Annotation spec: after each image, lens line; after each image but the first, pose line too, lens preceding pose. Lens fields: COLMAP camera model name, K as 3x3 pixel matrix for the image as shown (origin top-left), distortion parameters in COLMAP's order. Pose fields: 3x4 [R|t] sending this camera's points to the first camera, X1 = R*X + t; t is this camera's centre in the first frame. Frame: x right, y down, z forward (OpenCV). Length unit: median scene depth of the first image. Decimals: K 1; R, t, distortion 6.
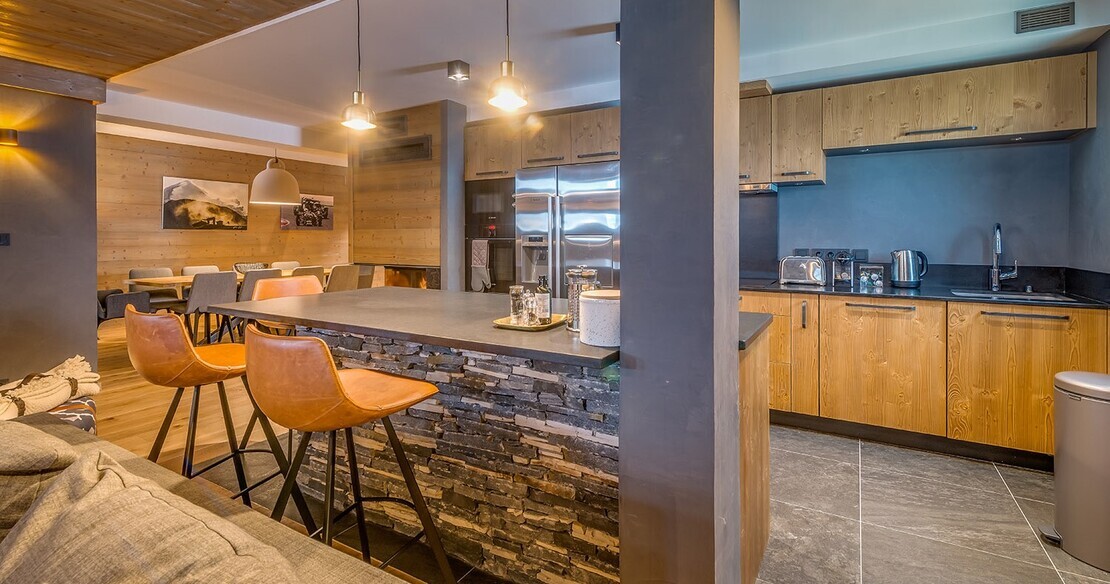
lens RADIAL K [[497.2, 0, 591.5], [0, 497.2, 242.2], [0, 0, 1]] dist [0.000735, -0.000784]
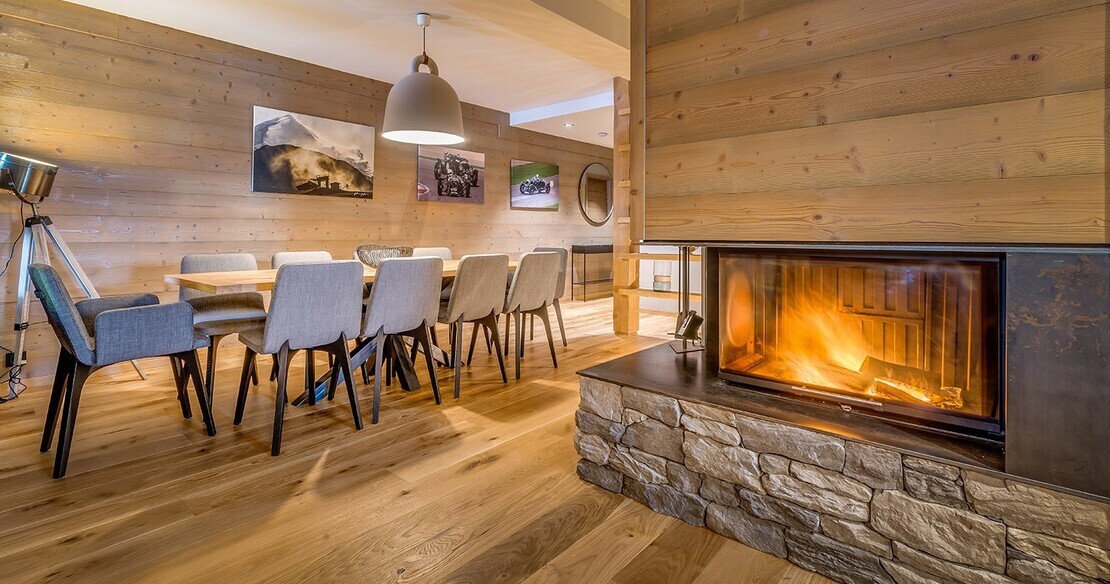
lens RADIAL K [[485.3, 0, 553.4], [0, 485.3, 239.7], [0, 0, 1]] dist [0.002139, -0.000395]
pose [[0.973550, 0.001147, -0.228469, -0.362880], [-0.001470, 0.999998, -0.001246, 0.032622], [0.228467, 0.001549, 0.973550, 0.499122]]
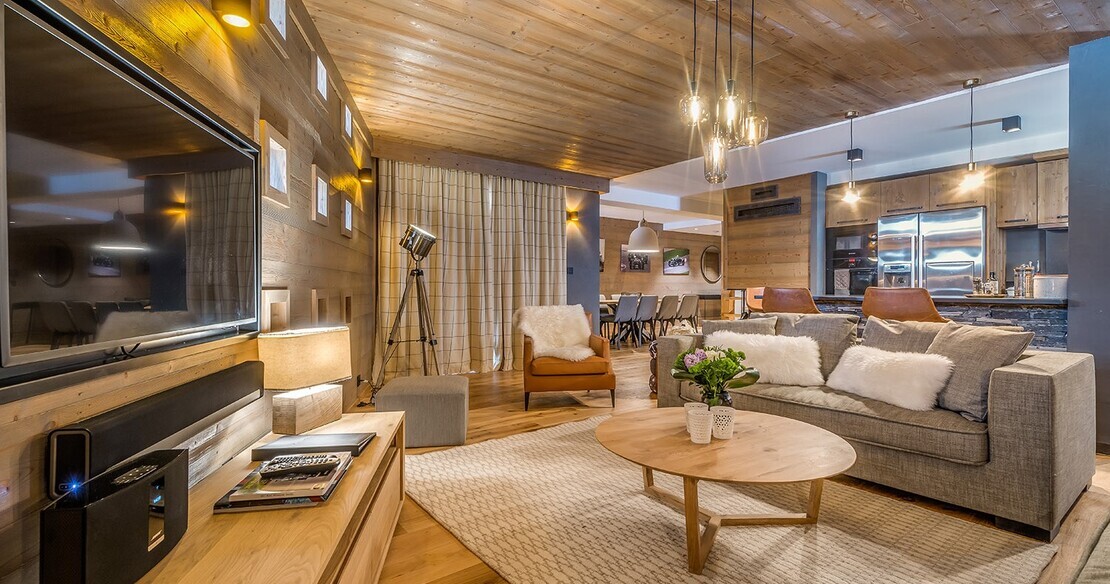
lens RADIAL K [[535.5, 0, 515.2], [0, 535.5, 294.9], [0, 0, 1]] dist [0.001068, 0.000027]
pose [[0.884796, -0.000868, -0.465977, -0.235013], [-0.000137, 0.999998, -0.002123, 0.048891], [0.465978, 0.001942, 0.884794, -0.523014]]
